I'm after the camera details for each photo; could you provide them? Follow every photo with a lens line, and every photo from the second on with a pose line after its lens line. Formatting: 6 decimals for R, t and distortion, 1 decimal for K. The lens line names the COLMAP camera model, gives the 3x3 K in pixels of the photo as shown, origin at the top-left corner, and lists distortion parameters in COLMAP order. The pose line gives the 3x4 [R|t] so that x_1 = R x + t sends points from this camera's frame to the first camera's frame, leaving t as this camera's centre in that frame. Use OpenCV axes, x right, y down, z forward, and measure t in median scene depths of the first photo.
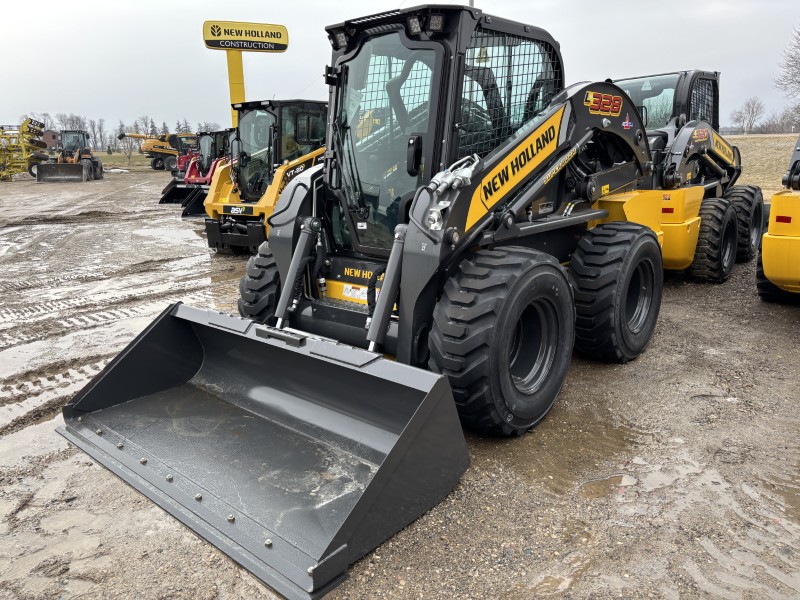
lens RADIAL K [[600.8, 0, 400.0], [0, 600.8, 300.0], [0, 0, 1]] dist [0.101841, -0.125002]
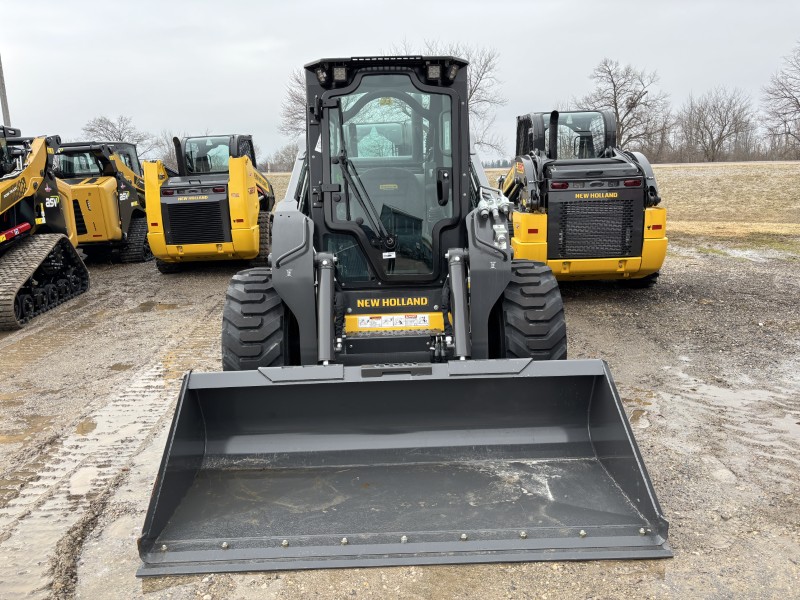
lens RADIAL K [[600.8, 0, 400.0], [0, 600.8, 300.0], [0, 0, 1]] dist [0.101841, -0.125002]
pose [[0.732062, -0.134638, 0.667800, -0.770837], [0.170232, 0.985330, 0.012043, -0.058728], [-0.659625, 0.104865, 0.744243, 0.238229]]
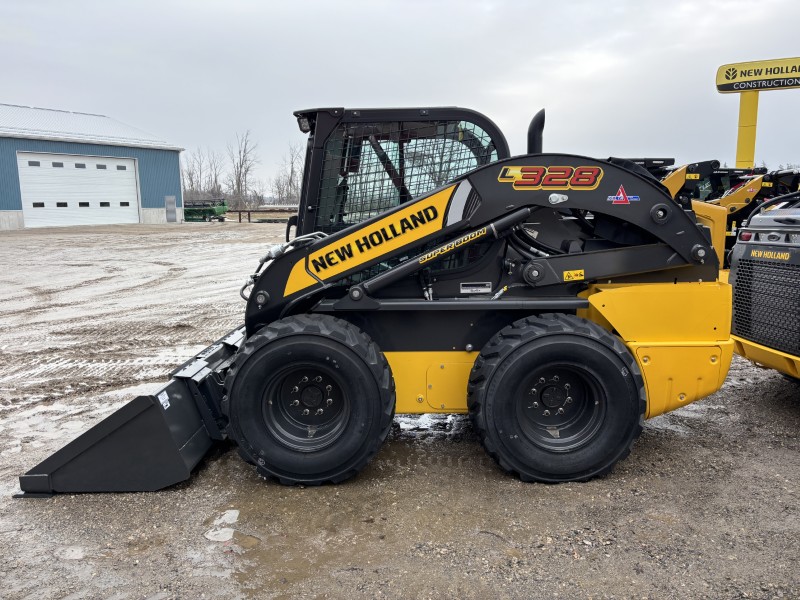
lens RADIAL K [[600.8, 0, 400.0], [0, 600.8, 300.0], [0, 0, 1]] dist [0.101841, -0.125002]
pose [[0.650826, 0.127177, -0.748500, 1.023591], [-0.178589, 0.983852, 0.011882, -0.144911], [0.737924, 0.125941, 0.663029, 0.343796]]
